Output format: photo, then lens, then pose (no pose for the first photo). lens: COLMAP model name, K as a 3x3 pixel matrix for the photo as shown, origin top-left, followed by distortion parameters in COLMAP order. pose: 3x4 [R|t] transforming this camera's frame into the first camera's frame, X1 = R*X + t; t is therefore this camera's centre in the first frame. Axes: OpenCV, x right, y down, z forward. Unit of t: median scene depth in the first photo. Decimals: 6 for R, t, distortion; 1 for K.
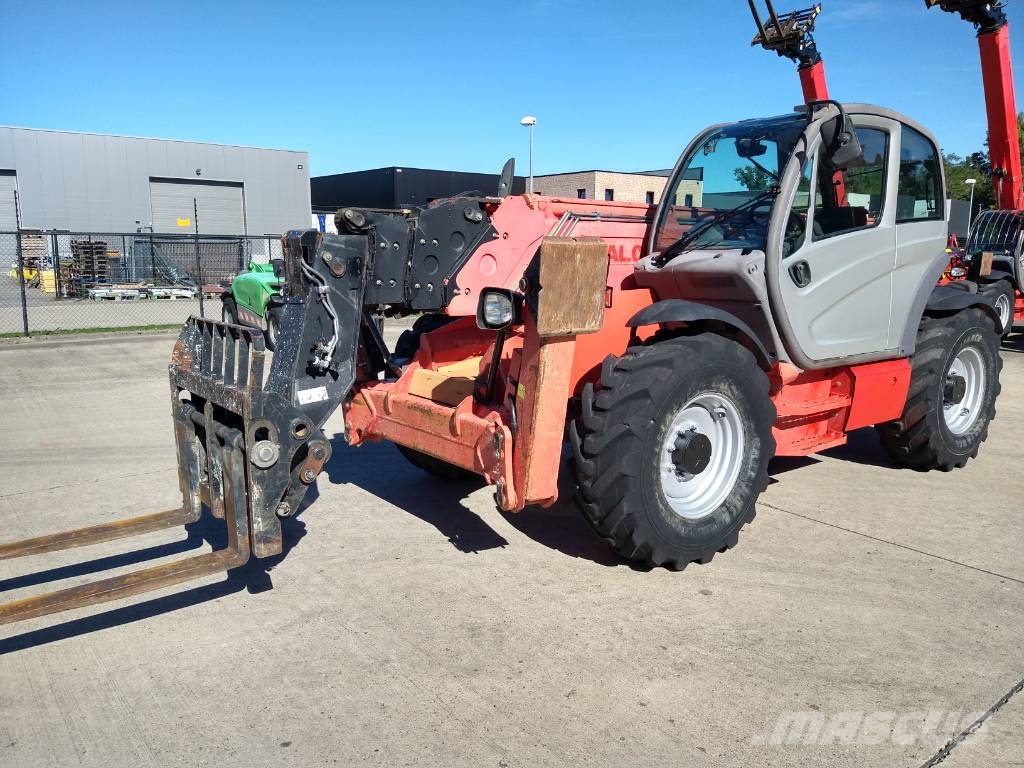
lens RADIAL K [[761.5, 0, 505.3], [0, 761.5, 384.8], [0, 0, 1]] dist [0.086194, -0.104517]
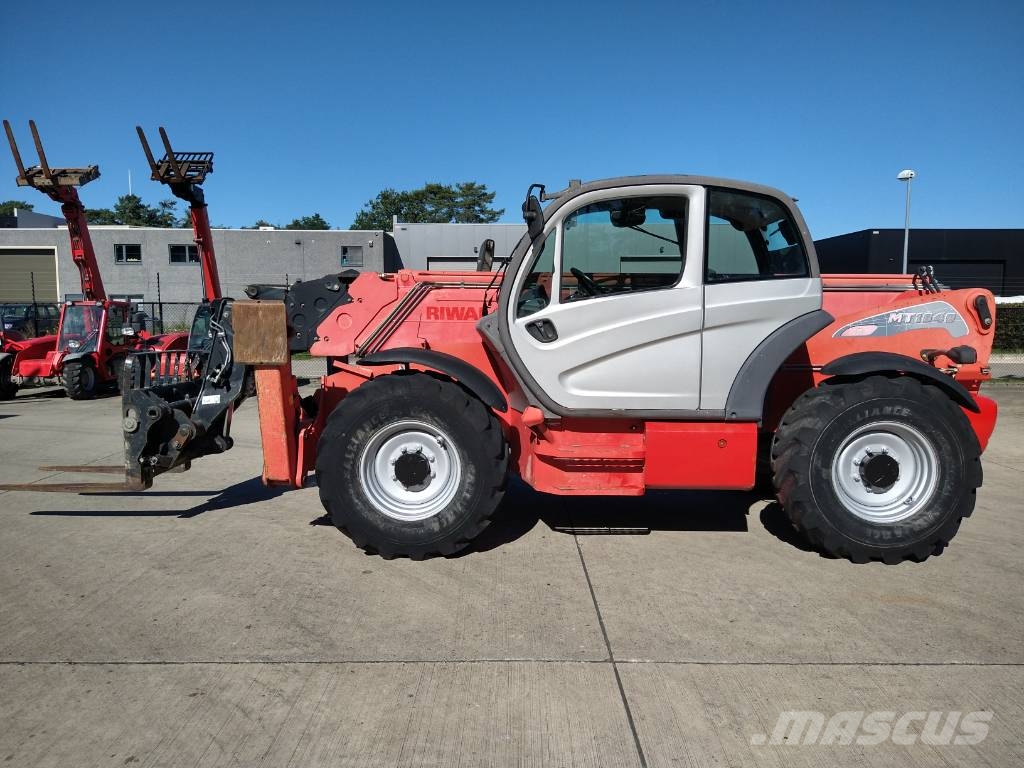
lens RADIAL K [[761.5, 0, 504.2], [0, 761.5, 381.7], [0, 0, 1]] dist [0.086194, -0.104517]
pose [[0.788271, 0.050312, -0.613268, 1.102319], [-0.105465, 0.992950, -0.054099, -0.001012], [0.606223, 0.107323, 0.788020, 0.085398]]
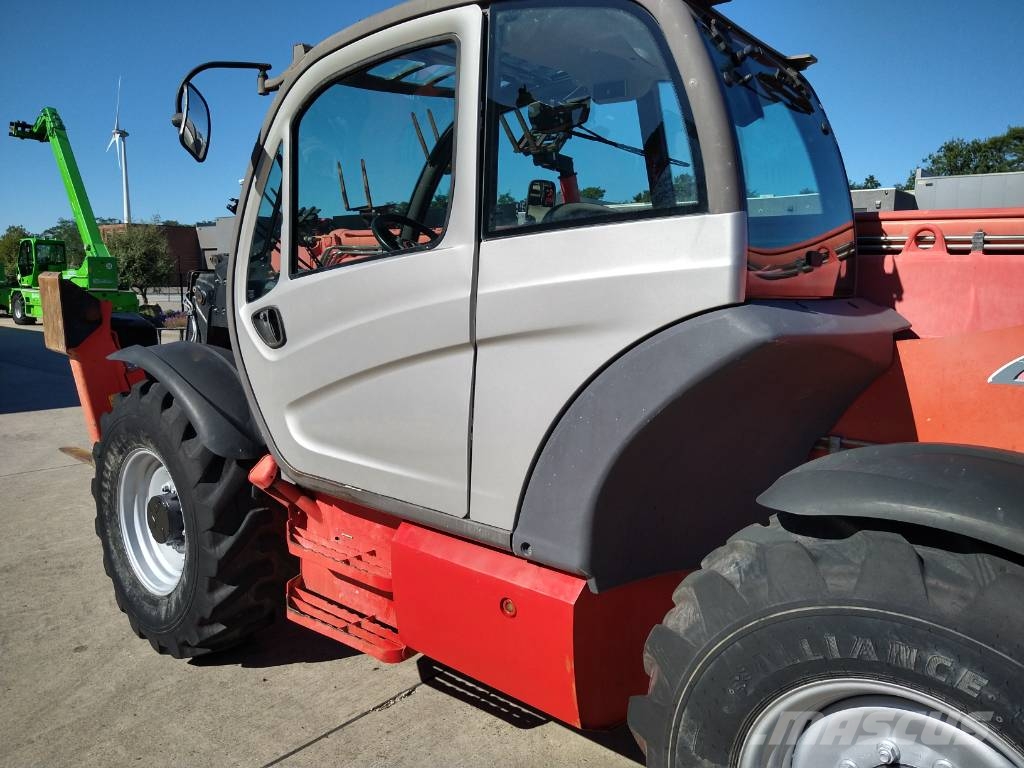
lens RADIAL K [[761.5, 0, 510.8], [0, 761.5, 383.6], [0, 0, 1]] dist [0.086194, -0.104517]
pose [[0.212287, 0.127002, -0.968919, 1.126458], [-0.186742, 0.978518, 0.087346, -0.203013], [0.959199, 0.162396, 0.231443, 1.118563]]
